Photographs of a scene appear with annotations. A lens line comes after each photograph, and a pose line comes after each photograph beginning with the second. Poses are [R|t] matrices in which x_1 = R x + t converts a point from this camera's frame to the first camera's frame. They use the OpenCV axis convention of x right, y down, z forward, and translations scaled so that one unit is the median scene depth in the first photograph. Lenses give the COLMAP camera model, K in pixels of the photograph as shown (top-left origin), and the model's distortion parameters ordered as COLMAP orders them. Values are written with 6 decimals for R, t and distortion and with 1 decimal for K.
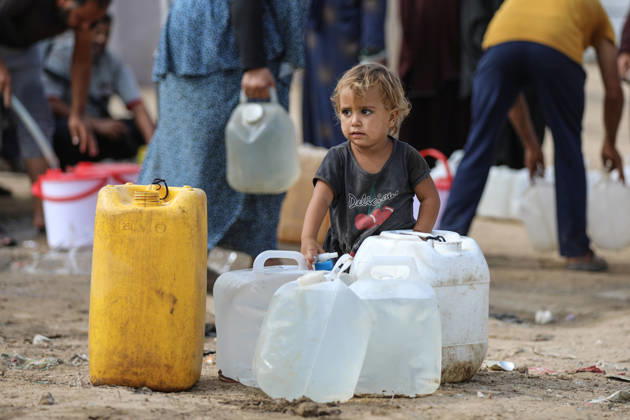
lens RADIAL K [[1694.6, 0, 315.1], [0, 1694.6, 209.9], [0, 0, 1]] dist [0.019822, 0.000000]
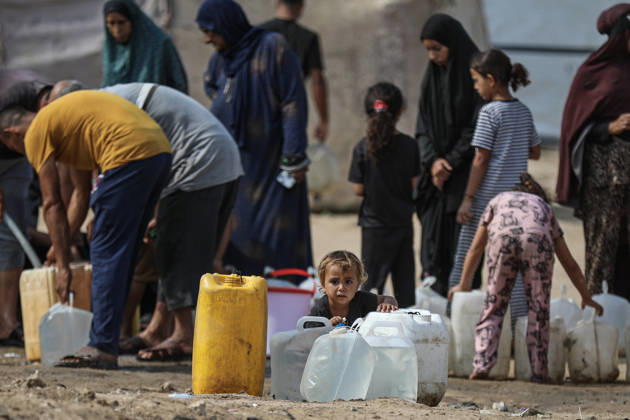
lens RADIAL K [[1694.6, 0, 315.0], [0, 1694.6, 210.2], [0, 0, 1]] dist [0.019822, 0.000000]
pose [[0.999659, 0.019899, 0.016908, -0.051783], [-0.018636, 0.997242, -0.071838, 0.039403], [-0.018291, 0.071499, 0.997273, -0.594141]]
